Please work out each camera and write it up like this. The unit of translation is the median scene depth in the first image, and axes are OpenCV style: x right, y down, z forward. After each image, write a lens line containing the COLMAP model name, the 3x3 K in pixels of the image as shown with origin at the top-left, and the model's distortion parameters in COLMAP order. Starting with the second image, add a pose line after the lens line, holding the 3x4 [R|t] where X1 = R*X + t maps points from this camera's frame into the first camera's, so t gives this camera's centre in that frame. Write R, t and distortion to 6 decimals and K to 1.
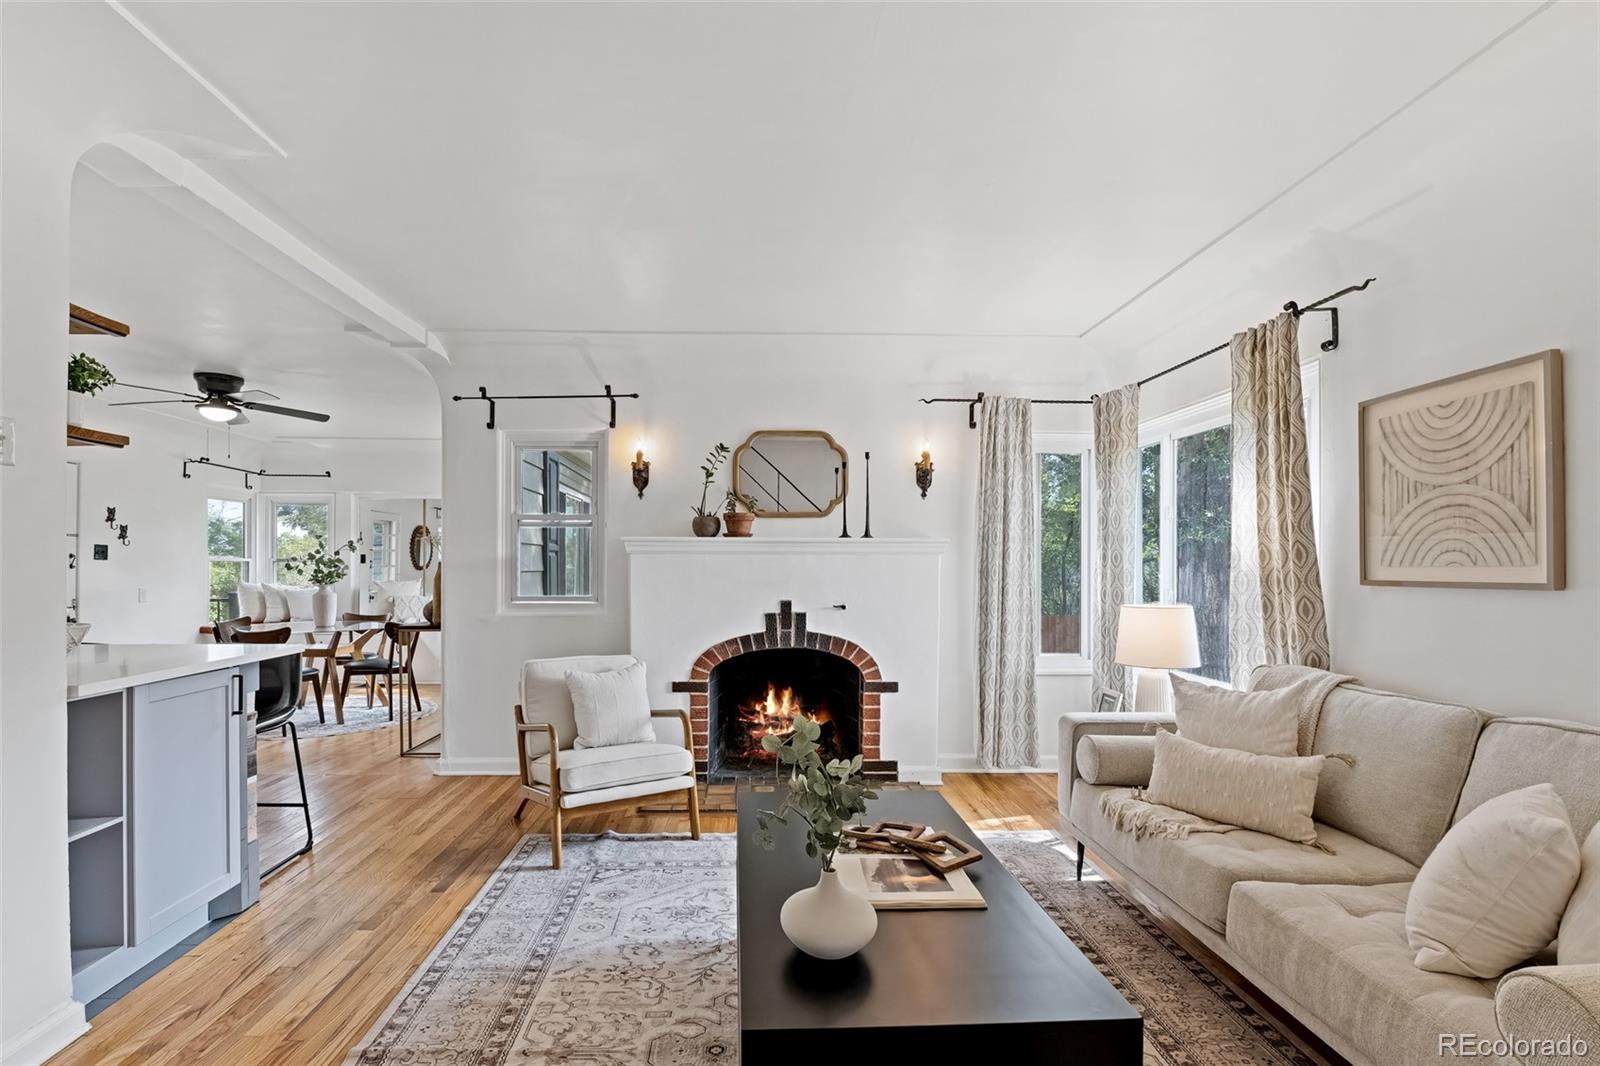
lens RADIAL K [[739.8, 0, 760.3], [0, 739.8, 563.9], [0, 0, 1]] dist [0.002062, -0.011373]
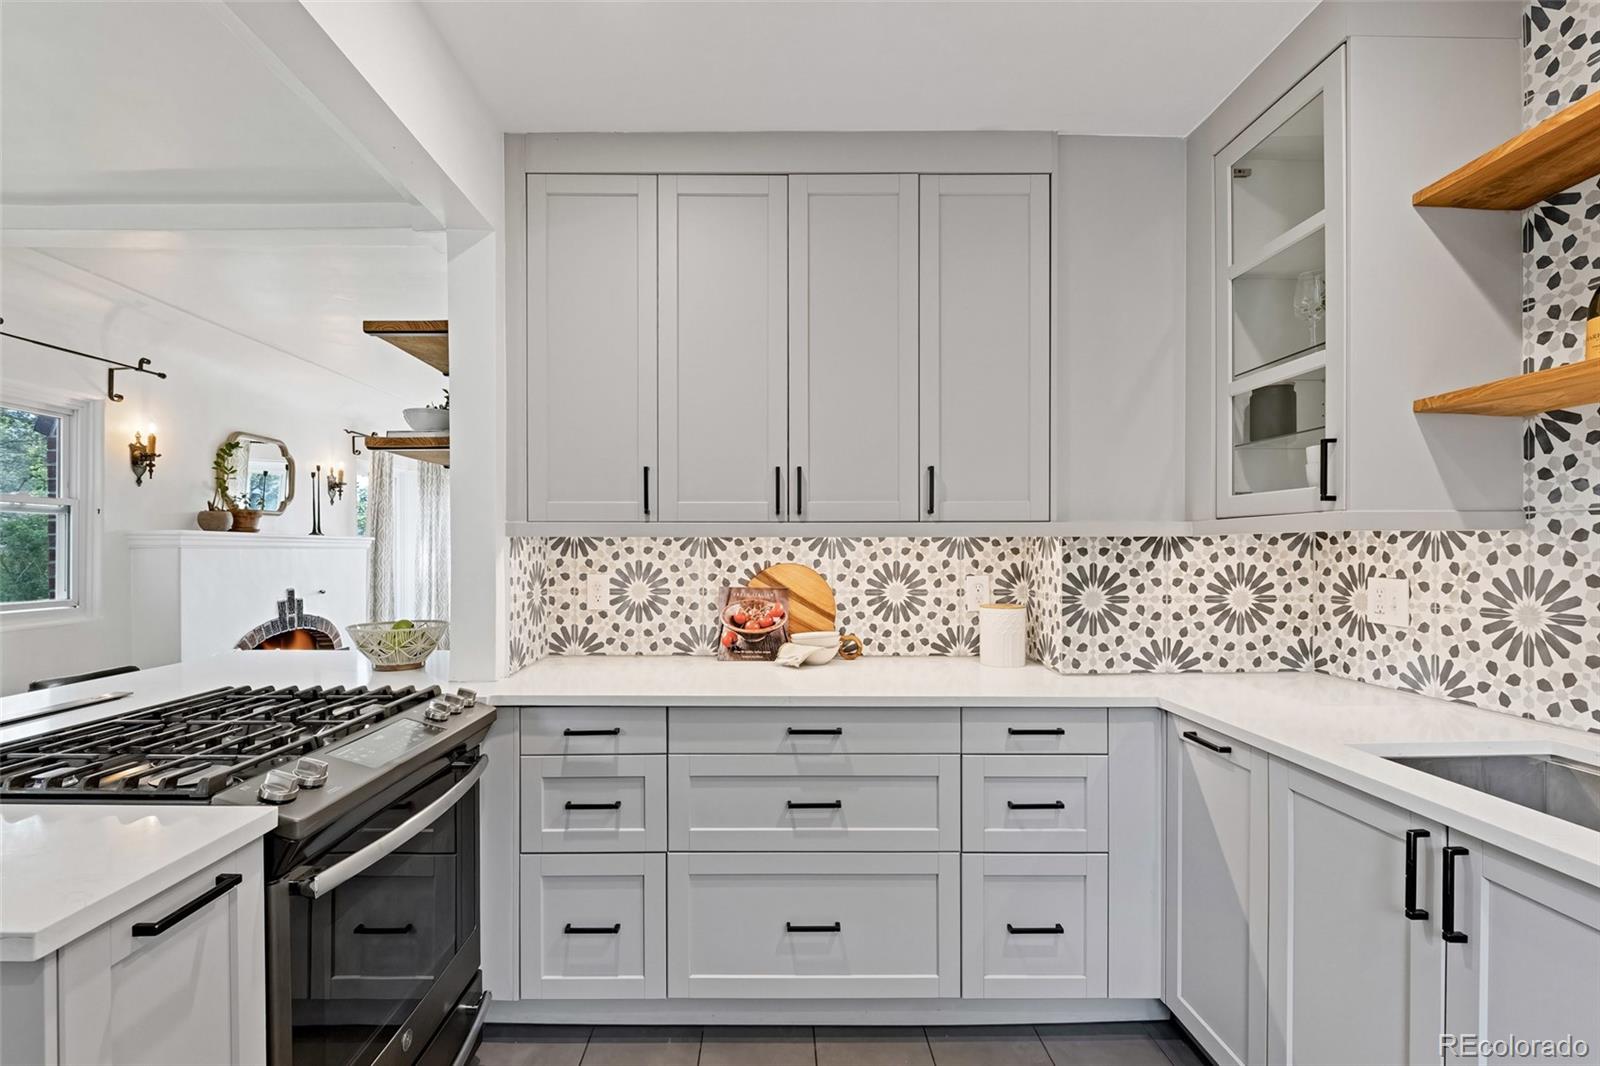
lens RADIAL K [[717.0, 0, 783.9], [0, 717.0, 555.8], [0, 0, 1]] dist [-0.003837, -0.001111]
pose [[0.003904, -0.008716, 0.999954, -1.071432], [-0.000430, 0.999962, 0.008718, -0.012310], [-0.999992, -0.000464, 0.003901, 0.231166]]
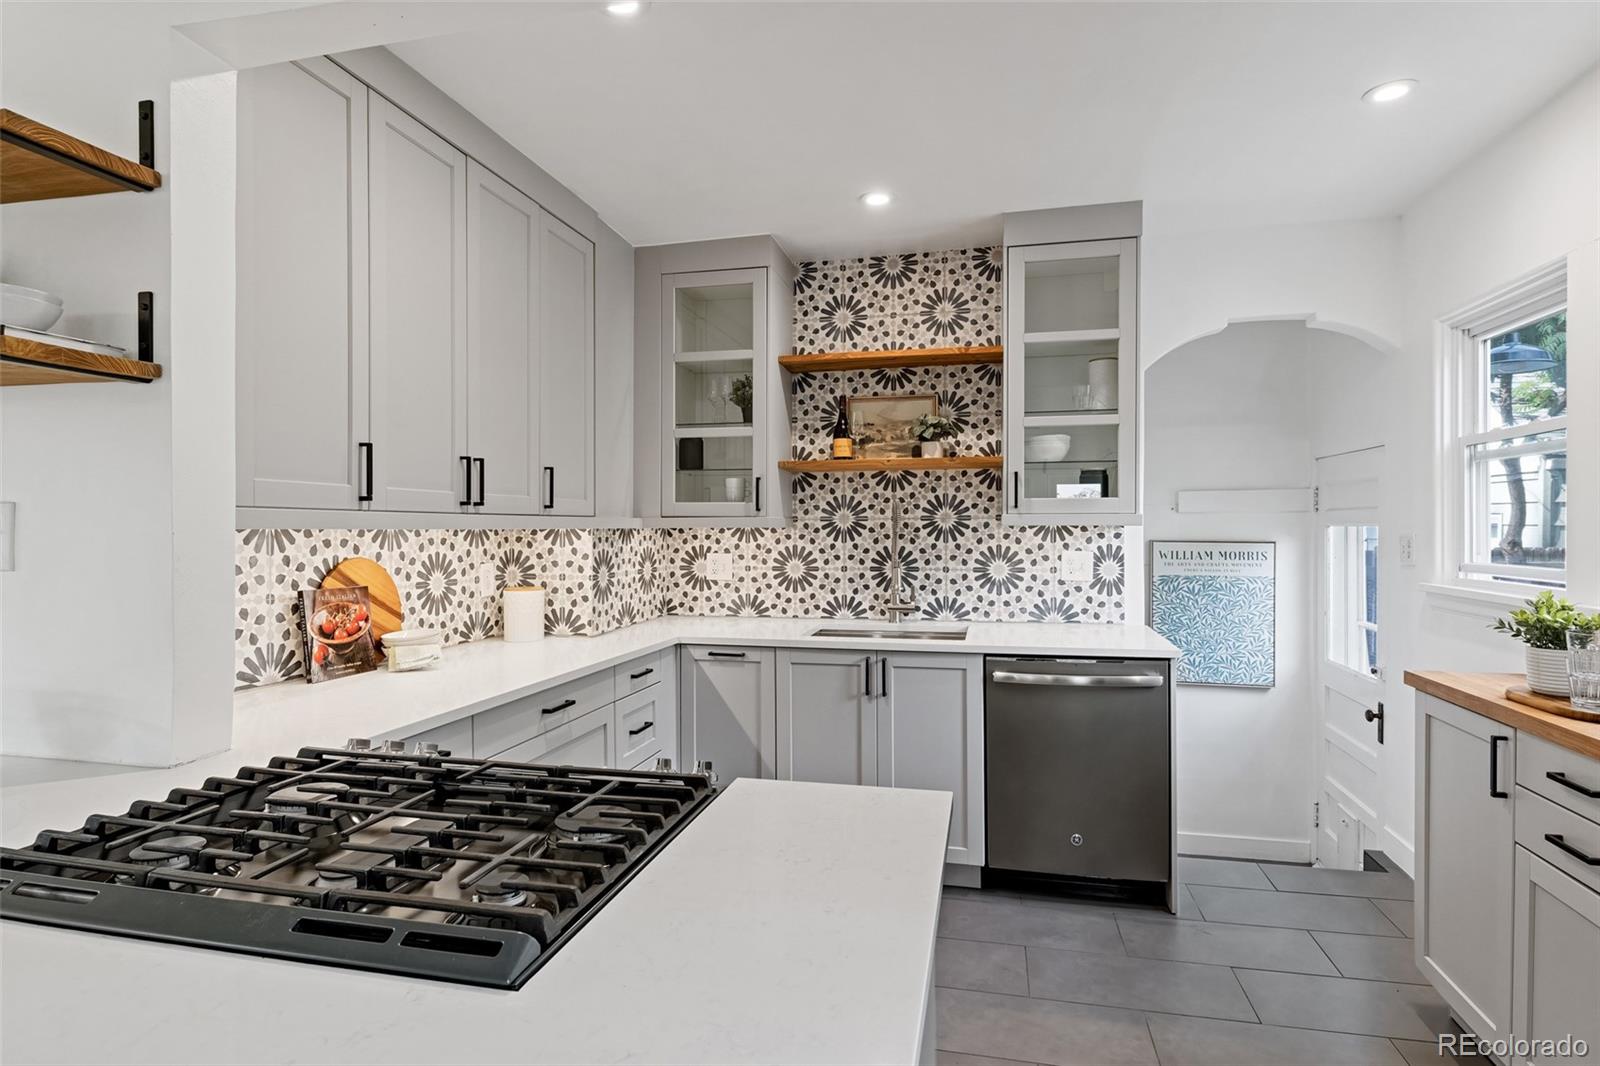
lens RADIAL K [[843.7, 0, 792.1], [0, 843.7, 528.4], [0, 0, 1]] dist [0.007056, 0.000640]
pose [[-0.968914, 0.000190, 0.247398, -0.922398], [0.000130, 1.000000, -0.000256, -0.021551], [-0.247398, -0.000216, -0.968914, 0.738057]]
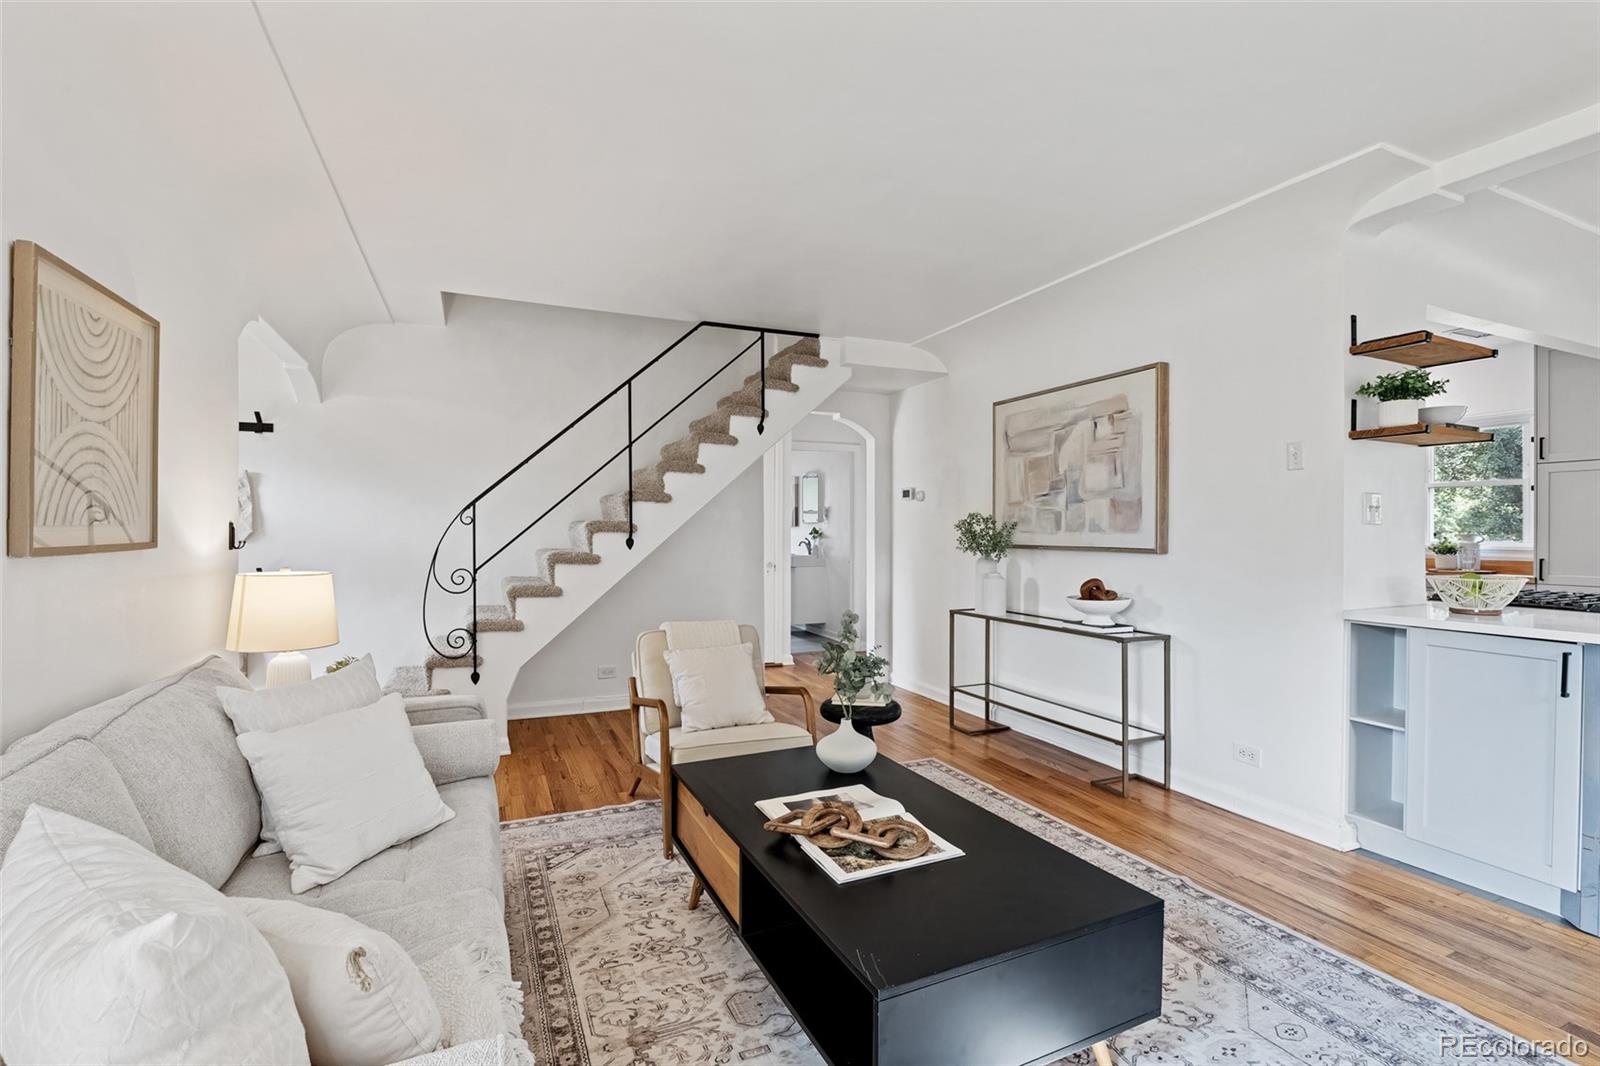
lens RADIAL K [[725.7, 0, 792.2], [0, 725.7, 533.0], [0, 0, 1]] dist [0.000911, -0.008183]
pose [[-0.922748, -0.001270, -0.385401, 0.296988], [-0.001441, 0.999999, 0.000155, 0.005195], [0.385401, 0.000698, -0.922749, 0.888412]]
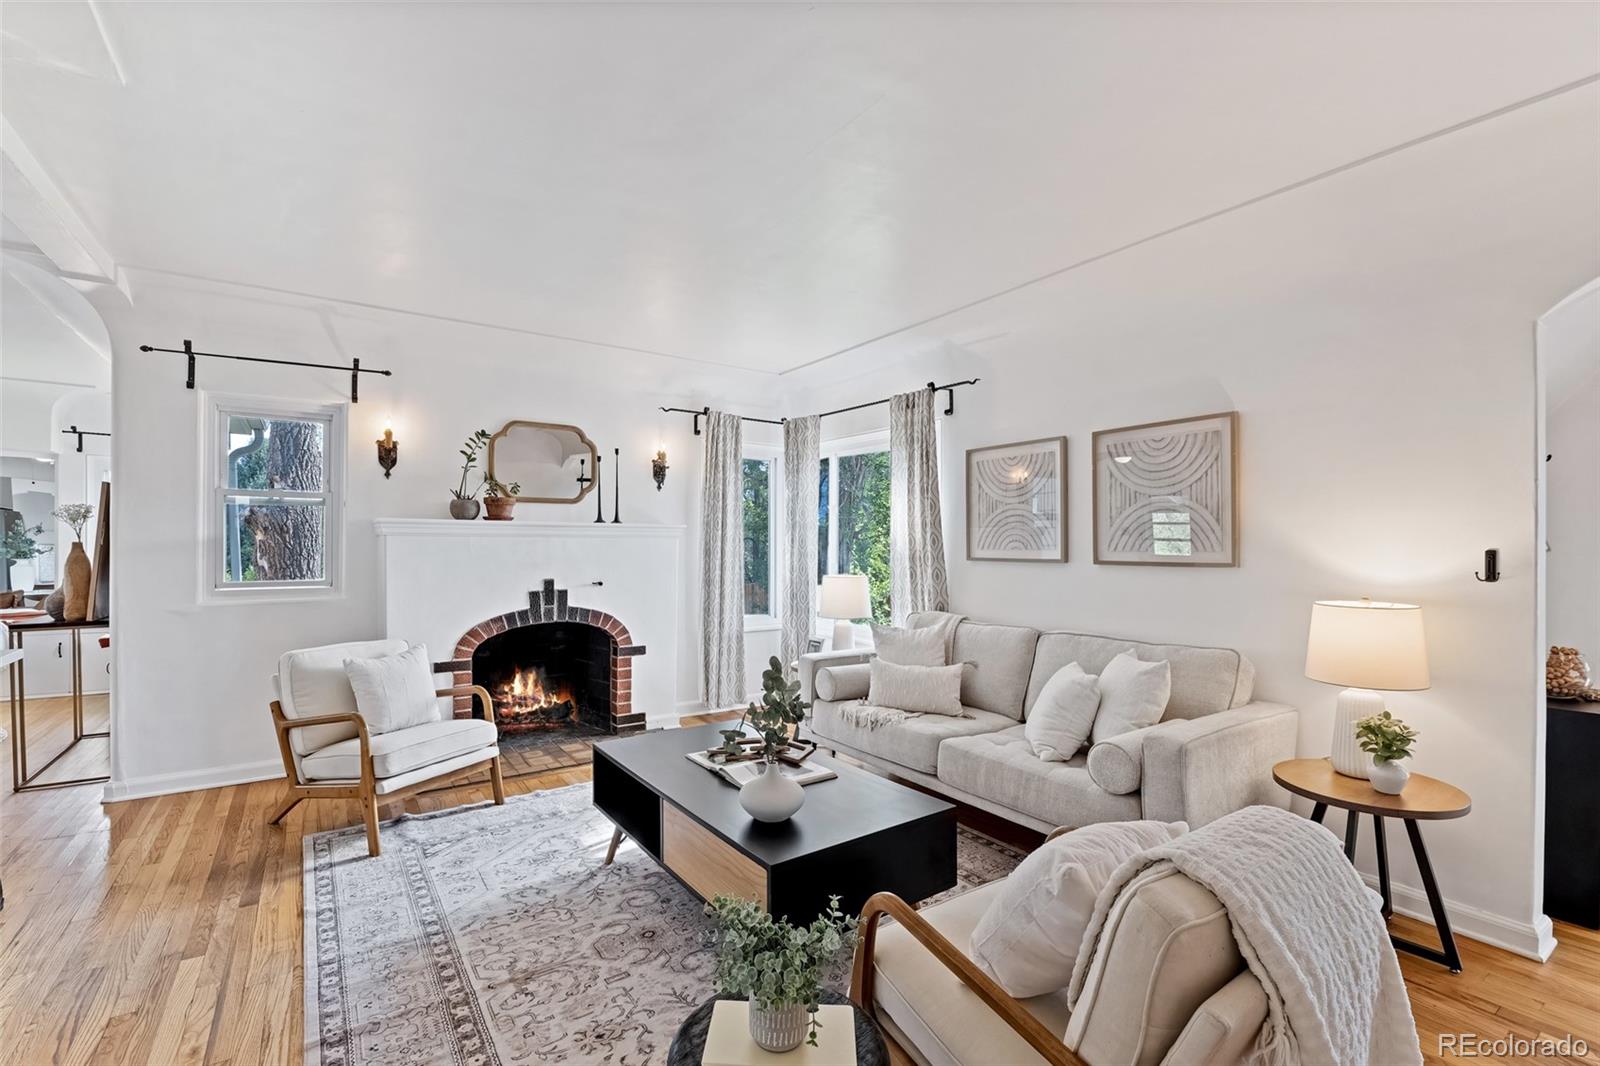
lens RADIAL K [[703.0, 0, 788.5], [0, 703.0, 541.1], [0, 0, 1]] dist [-0.000333, -0.006257]
pose [[0.837449, 0.002458, 0.546511, -0.236986], [-0.003611, 0.999993, 0.001036, -0.009225], [-0.546504, -0.002841, 0.837451, -0.064342]]
